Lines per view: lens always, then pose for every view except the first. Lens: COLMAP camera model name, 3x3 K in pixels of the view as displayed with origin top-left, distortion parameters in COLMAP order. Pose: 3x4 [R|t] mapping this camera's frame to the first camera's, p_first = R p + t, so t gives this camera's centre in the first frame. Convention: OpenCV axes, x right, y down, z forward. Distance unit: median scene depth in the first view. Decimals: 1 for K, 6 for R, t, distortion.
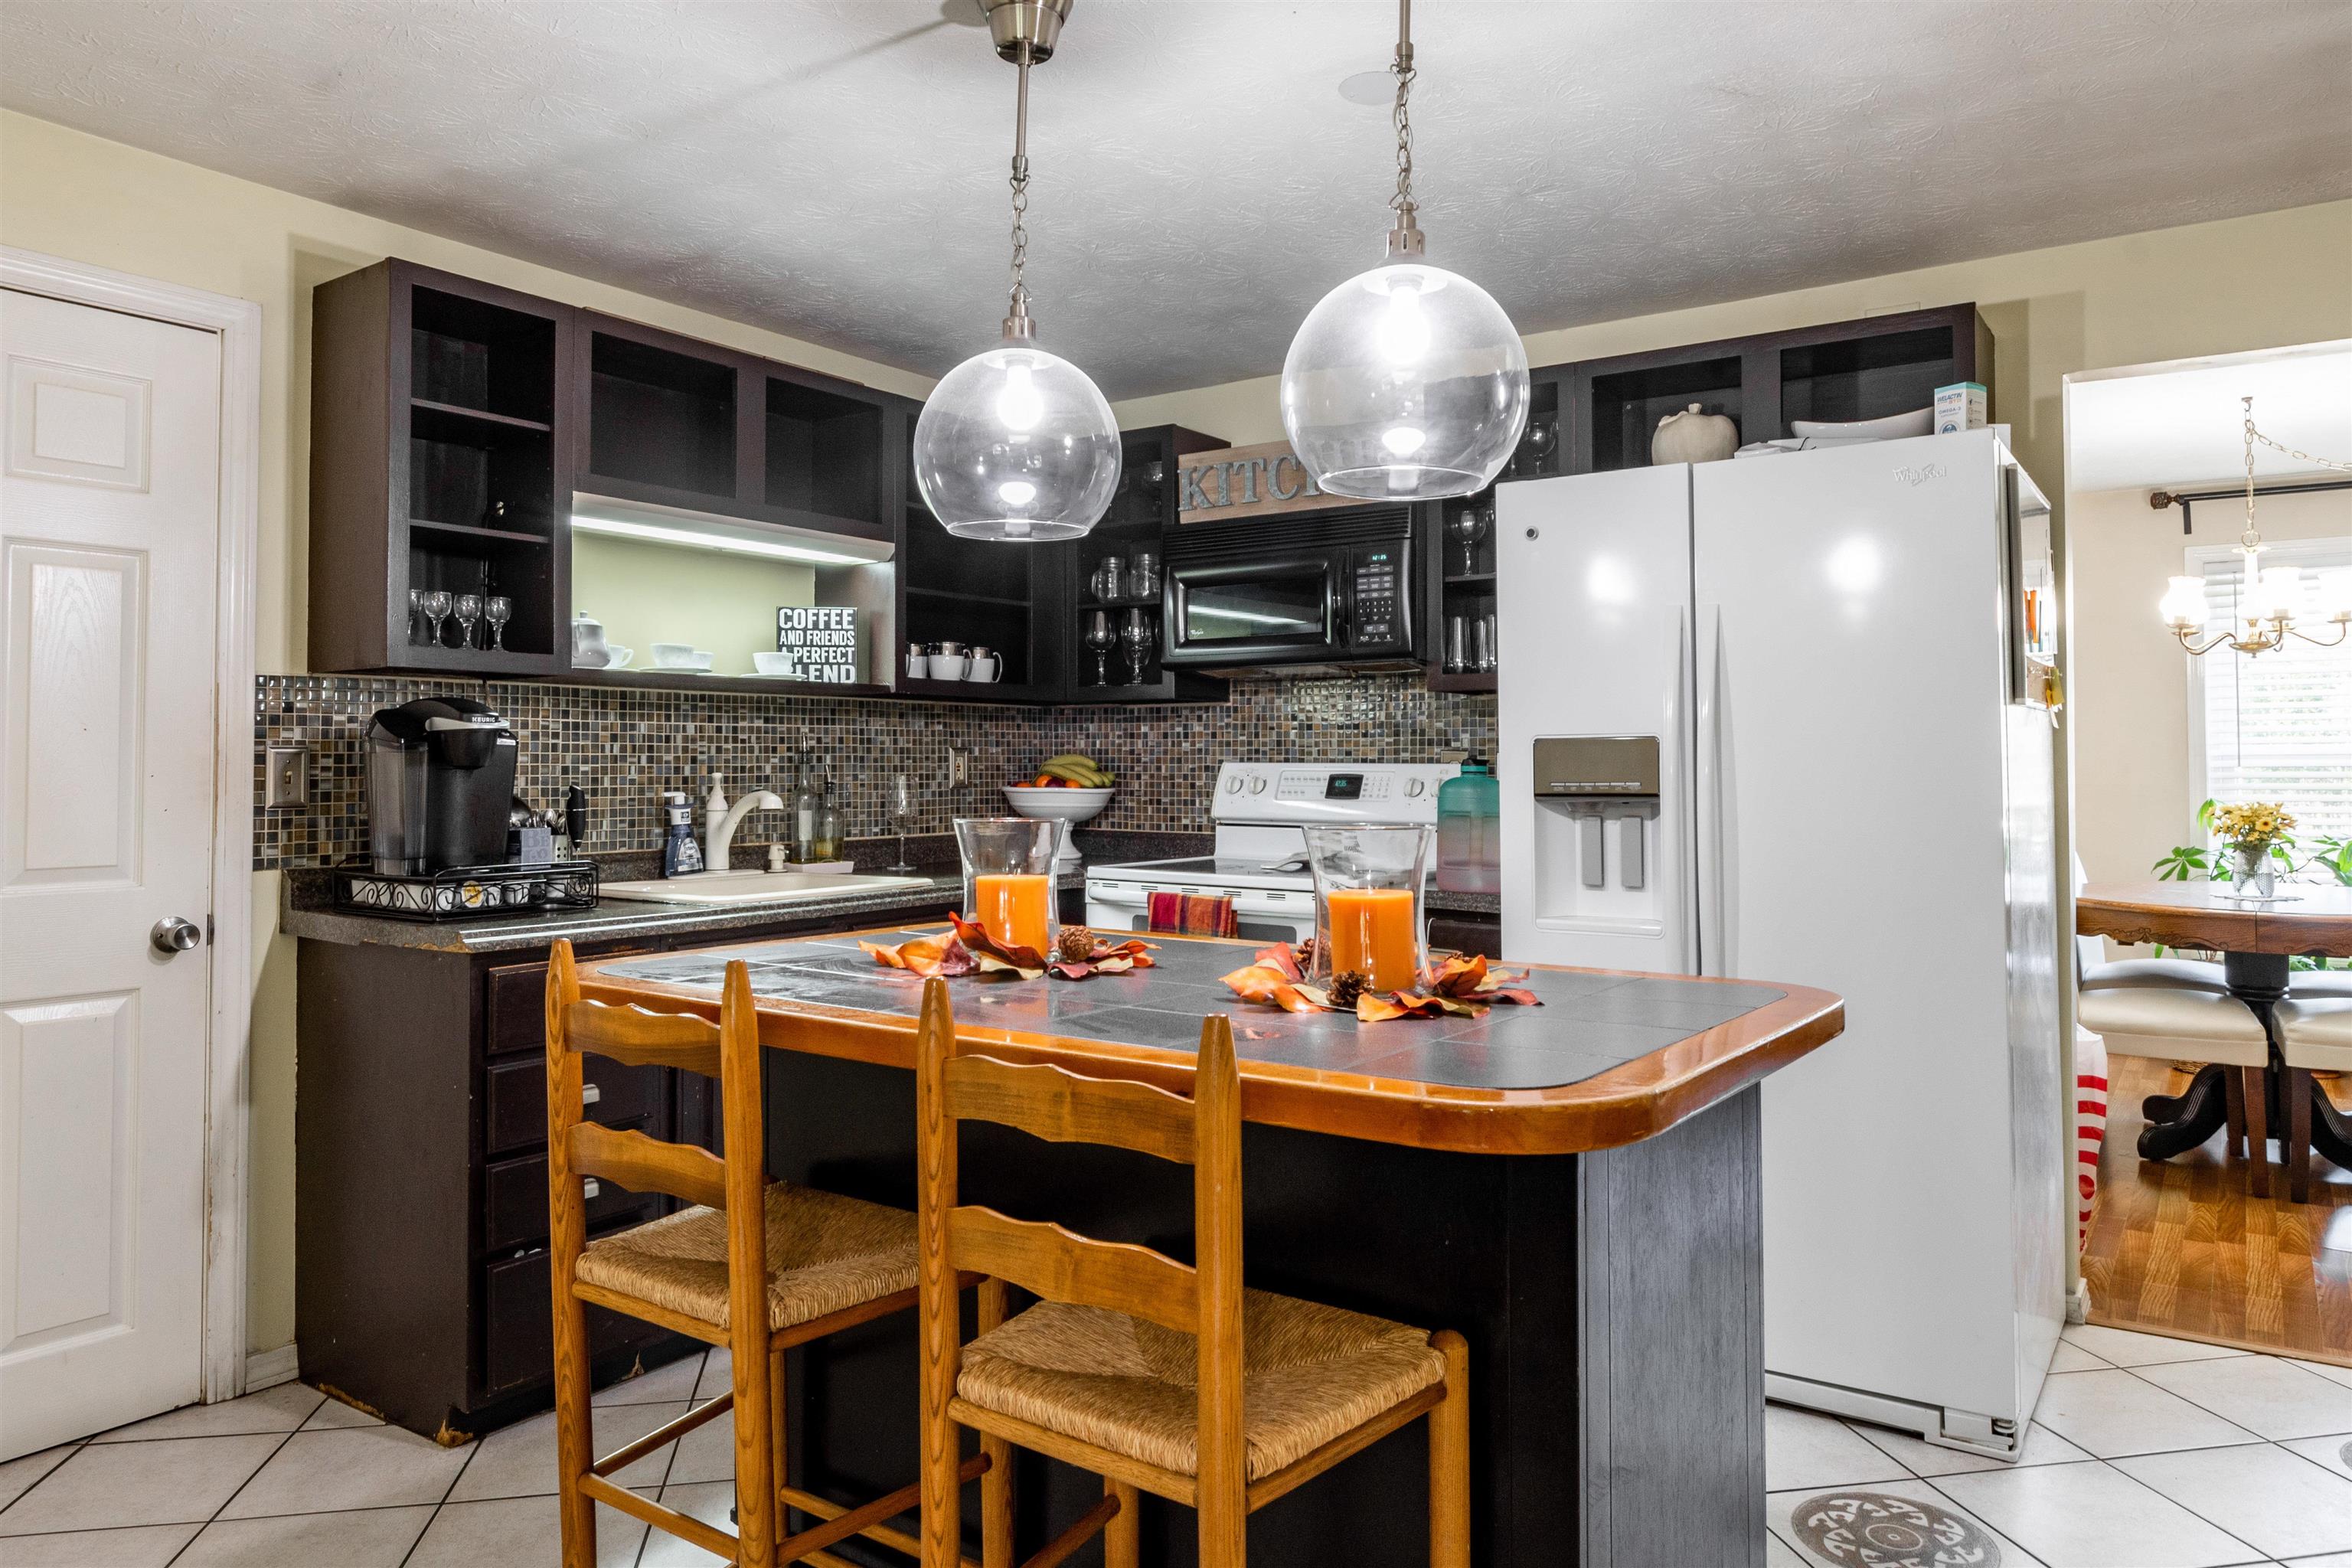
lens RADIAL K [[1522.3, 0, 1176.0], [0, 1522.3, 784.0], [0, 0, 1]] dist [-0.000191, -0.000620]
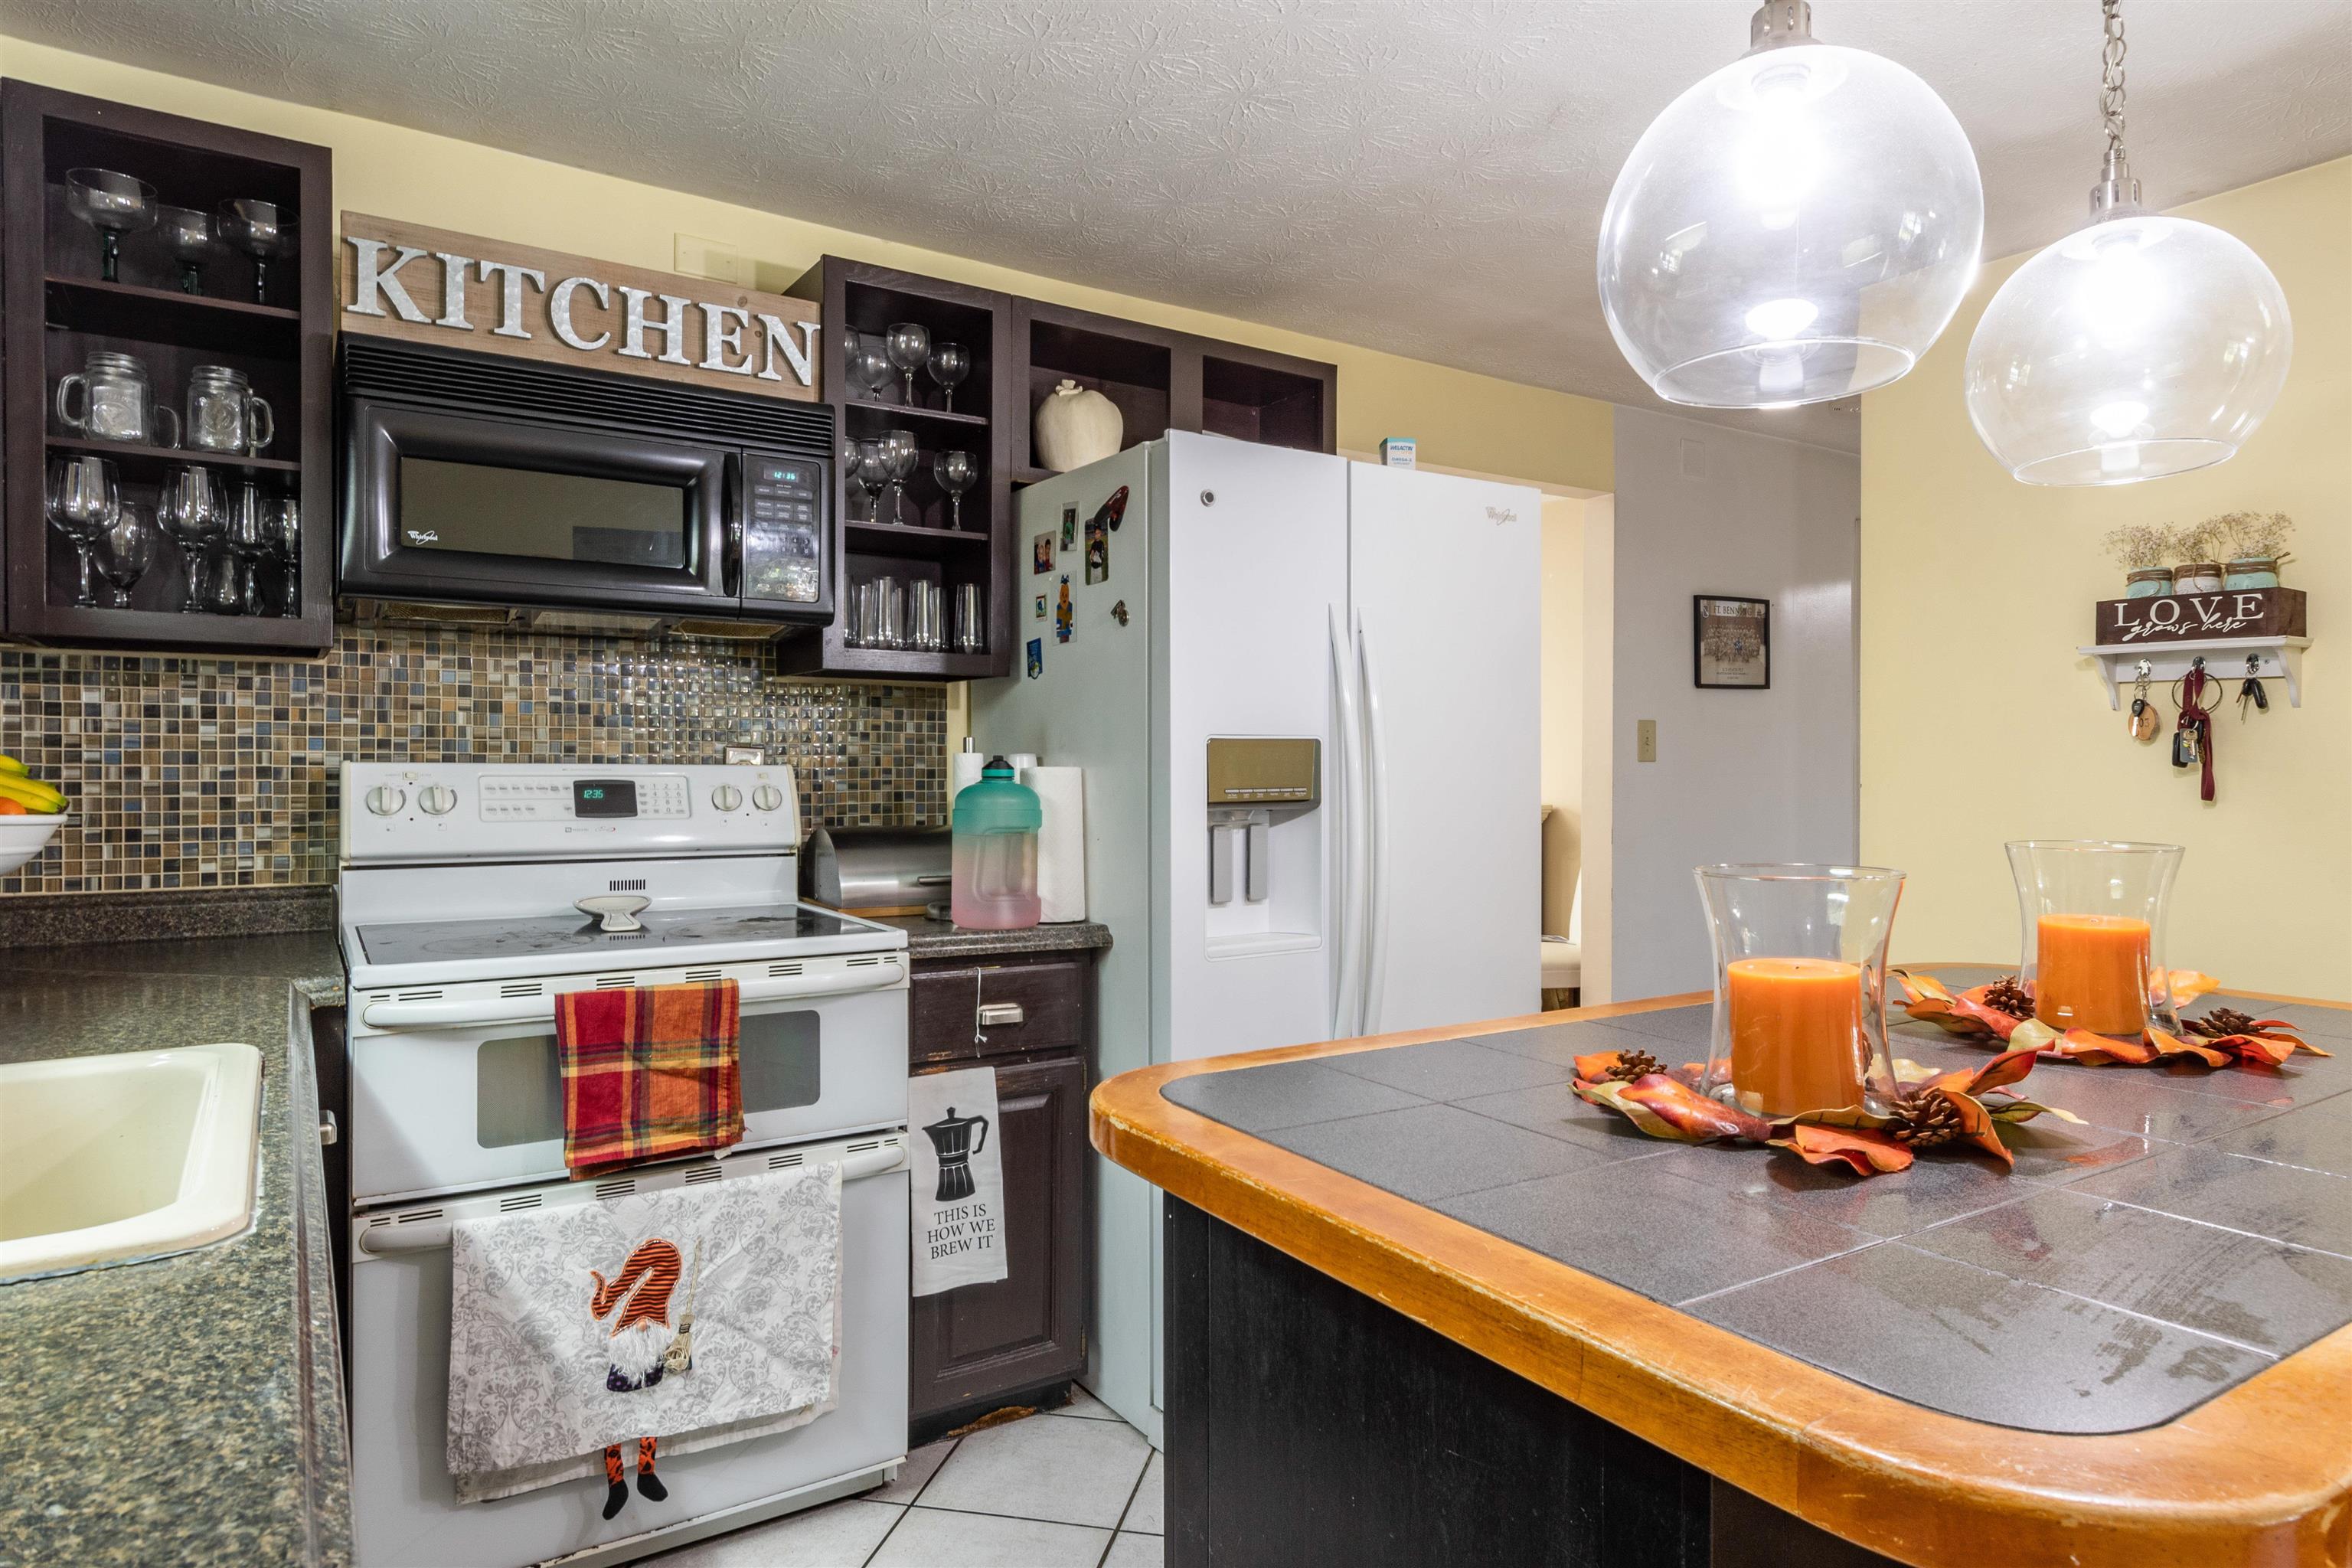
lens RADIAL K [[1396.9, 0, 1176.0], [0, 1396.9, 784.0], [0, 0, 1]] dist [-0.005244, -0.001072]
pose [[0.370659, -0.013499, 0.928671, -0.363274], [0.008168, 0.999903, 0.011274, -0.009559], [-0.928733, 0.003406, 0.370733, 0.526629]]
